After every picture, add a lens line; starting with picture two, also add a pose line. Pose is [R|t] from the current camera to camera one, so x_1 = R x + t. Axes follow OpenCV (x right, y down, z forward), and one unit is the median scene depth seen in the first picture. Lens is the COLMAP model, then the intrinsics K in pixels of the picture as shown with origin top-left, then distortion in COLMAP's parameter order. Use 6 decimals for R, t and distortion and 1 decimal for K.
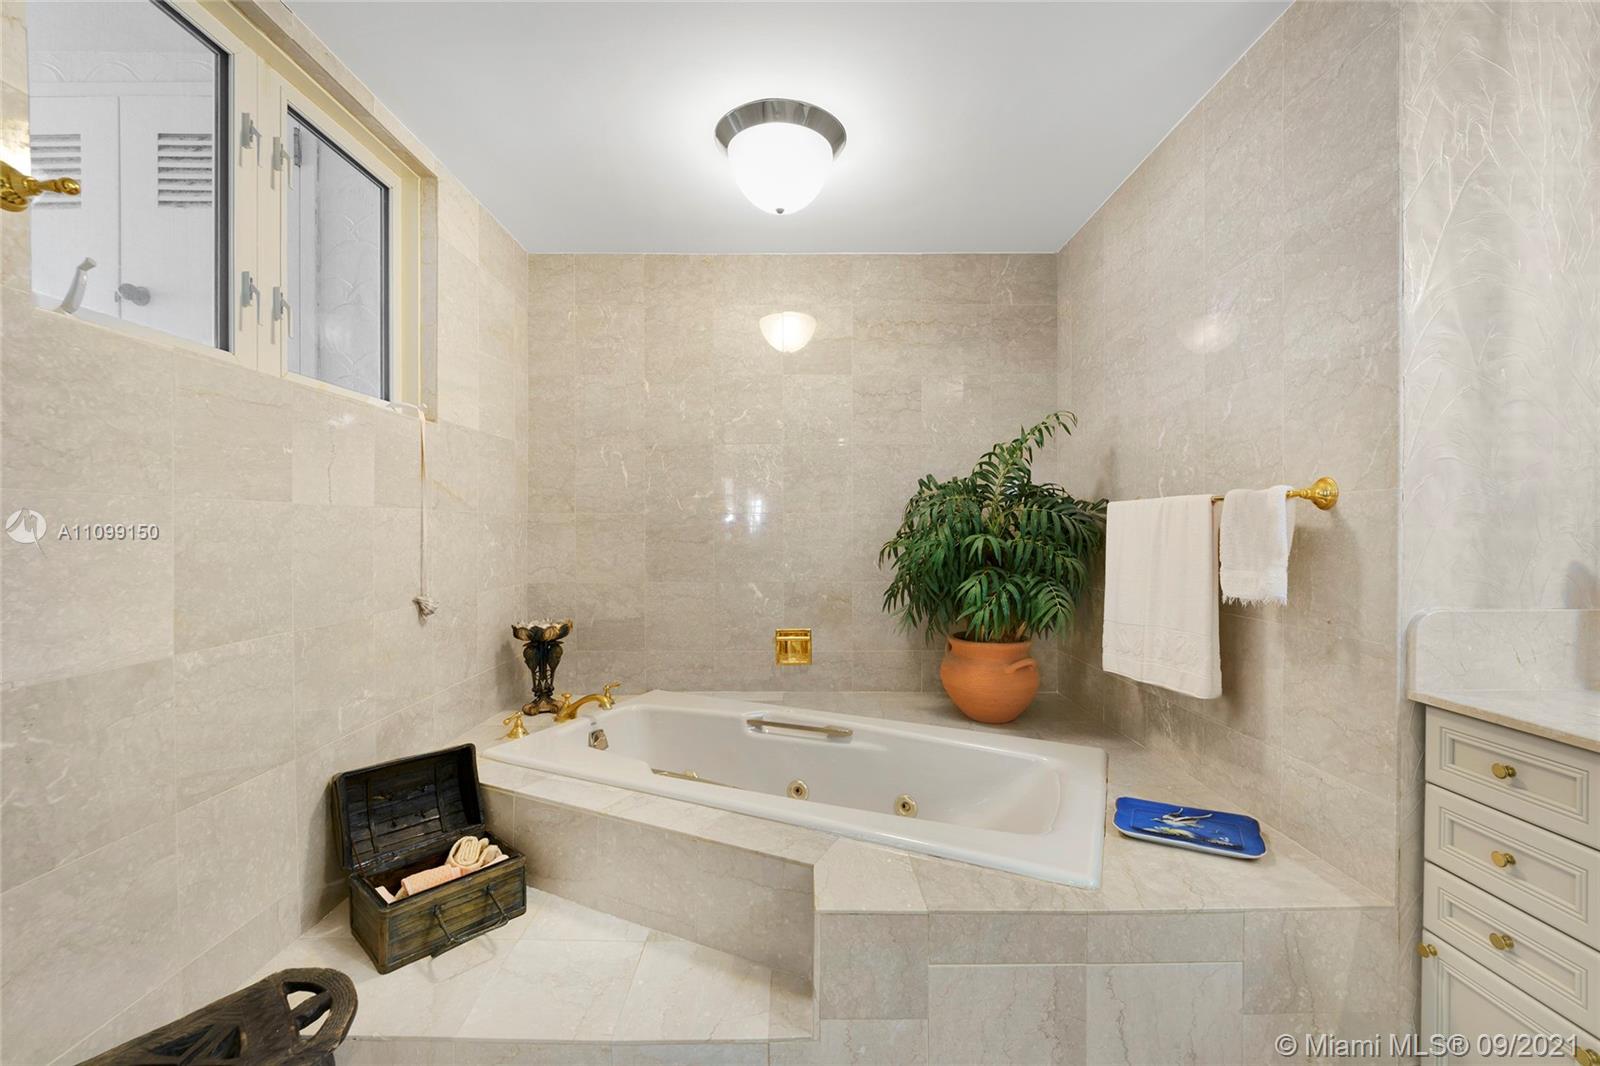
lens RADIAL K [[657.6, 0, 795.9], [0, 657.6, 535.4], [0, 0, 1]] dist [0.001555, 0.000349]
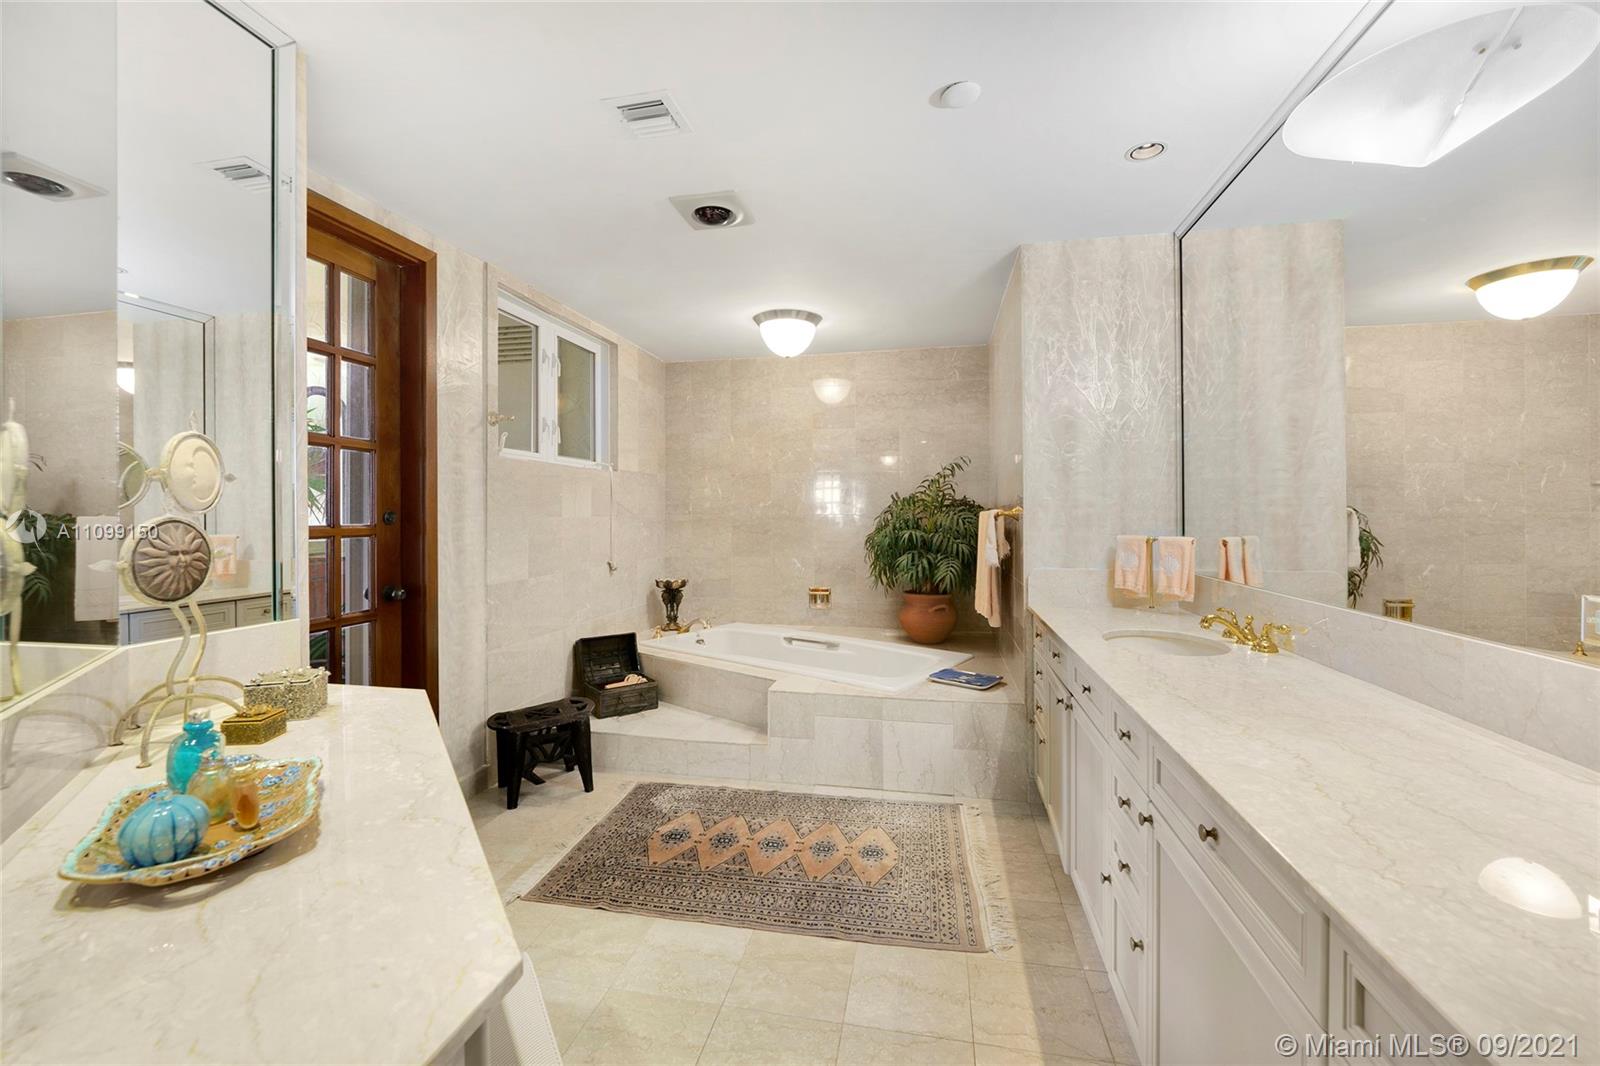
lens RADIAL K [[657.6, 0, 804.3], [0, 657.6, 522.1], [0, 0, 1]] dist [0.001555, 0.000349]
pose [[0.979109, 0.001299, -0.203333, 0.323050], [-0.000808, 0.999997, 0.002497, -0.023306], [0.203336, -0.002281, 0.979106, -0.656160]]
